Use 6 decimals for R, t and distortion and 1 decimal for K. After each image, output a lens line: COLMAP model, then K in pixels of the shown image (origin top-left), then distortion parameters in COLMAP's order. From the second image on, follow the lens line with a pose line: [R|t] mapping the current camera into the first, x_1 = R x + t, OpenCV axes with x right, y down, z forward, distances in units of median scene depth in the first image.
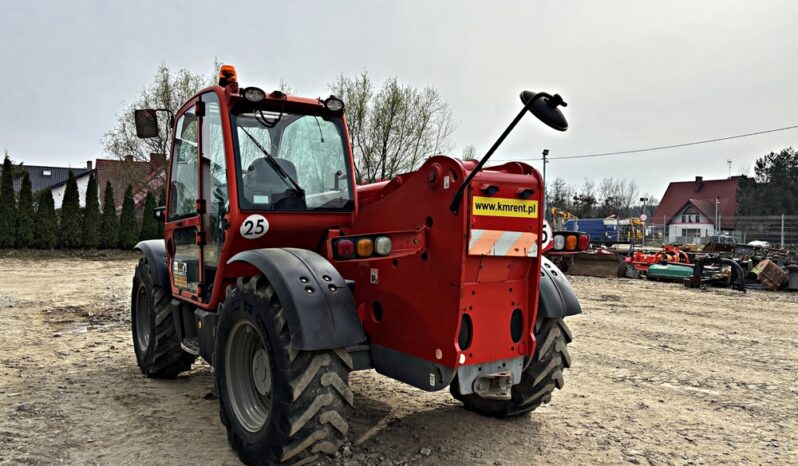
lens RADIAL K [[603.1, 0, 393.2], [0, 603.1, 230.7], [0, 0, 1]] dist [0.052206, -0.065212]
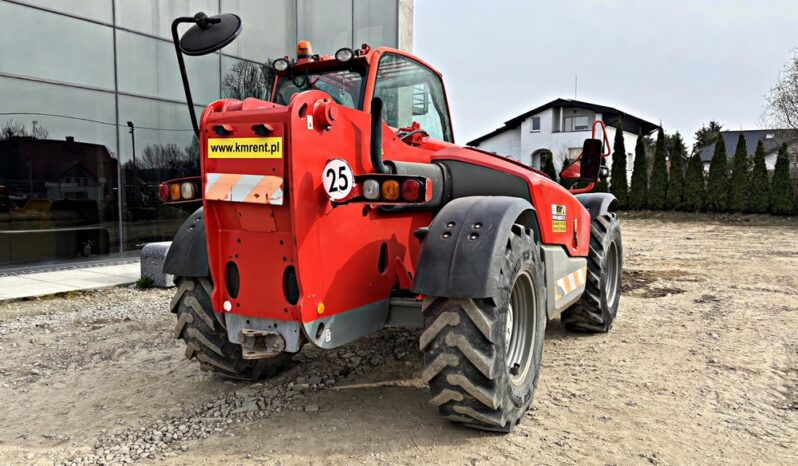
lens RADIAL K [[603.1, 0, 399.6], [0, 603.1, 233.0], [0, 0, 1]] dist [0.052206, -0.065212]
pose [[0.457442, 0.057123, -0.887403, 1.064693], [-0.003987, 0.998056, 0.062191, 0.029615], [0.889230, -0.024911, 0.456781, 0.768596]]
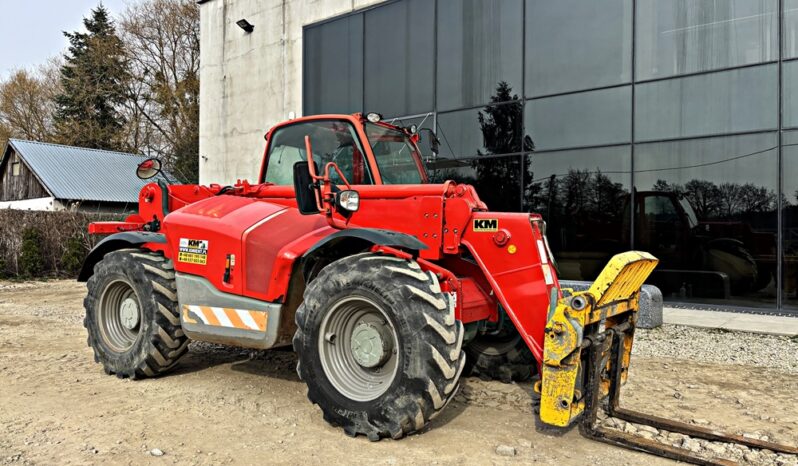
lens RADIAL K [[603.1, 0, 394.9], [0, 603.1, 232.5], [0, 0, 1]] dist [0.052206, -0.065212]
pose [[-0.932581, -0.011521, -0.360778, 0.130066], [-0.009206, 0.999925, -0.008134, 0.040320], [0.360845, -0.004265, -0.932616, 3.259022]]
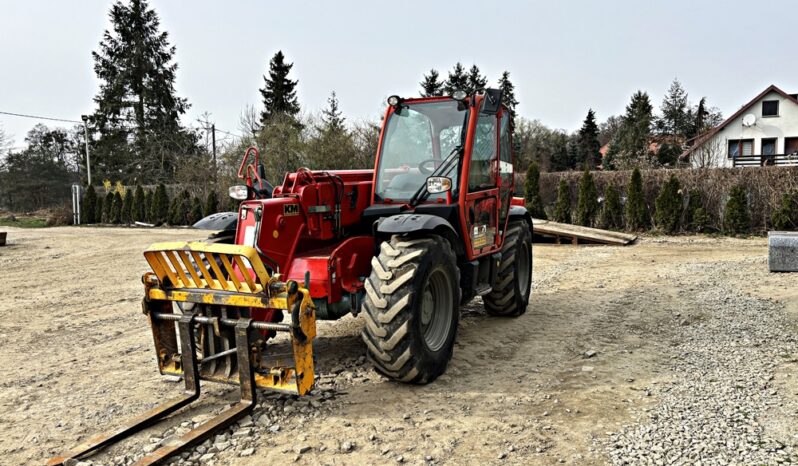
lens RADIAL K [[603.1, 0, 395.9], [0, 603.1, 240.6], [0, 0, 1]] dist [0.052206, -0.065212]
pose [[-0.508931, -0.062272, 0.858552, -1.990605], [0.018809, 0.996337, 0.083415, -0.032594], [-0.860602, 0.058601, -0.505896, 2.574316]]
